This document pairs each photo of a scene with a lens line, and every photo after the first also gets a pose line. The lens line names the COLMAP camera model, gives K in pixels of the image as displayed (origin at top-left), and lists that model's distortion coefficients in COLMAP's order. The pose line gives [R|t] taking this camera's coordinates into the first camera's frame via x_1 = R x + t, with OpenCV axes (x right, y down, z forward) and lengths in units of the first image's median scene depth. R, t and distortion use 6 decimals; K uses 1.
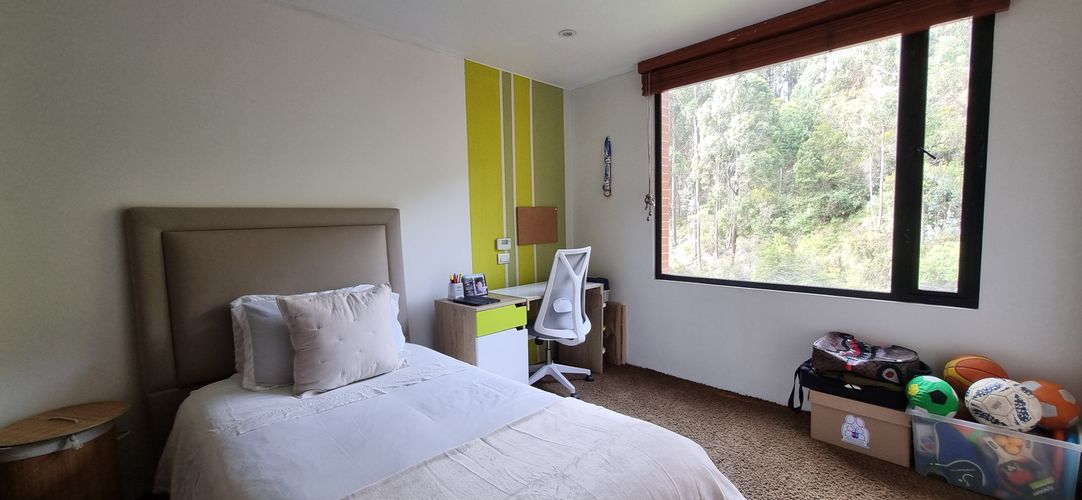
lens RADIAL K [[428.4, 0, 546.9], [0, 428.4, 253.6], [0, 0, 1]] dist [0.001995, -0.000407]
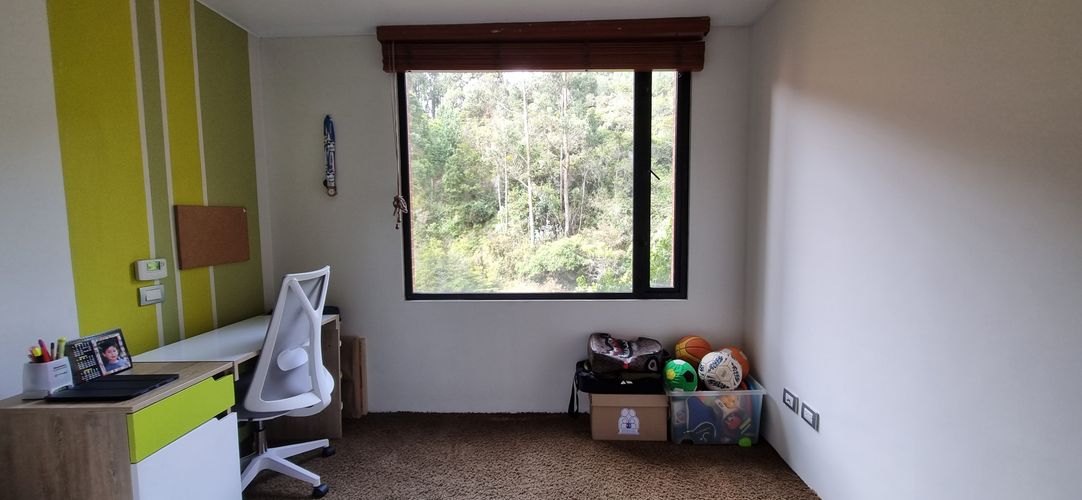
lens RADIAL K [[428.4, 0, 546.9], [0, 428.4, 253.6], [0, 0, 1]] dist [0.001995, -0.000407]
pose [[0.720513, -0.038530, 0.692370, -0.111155], [0.046161, 0.998905, 0.007552, -0.022238], [-0.691903, 0.026520, 0.721503, 0.216331]]
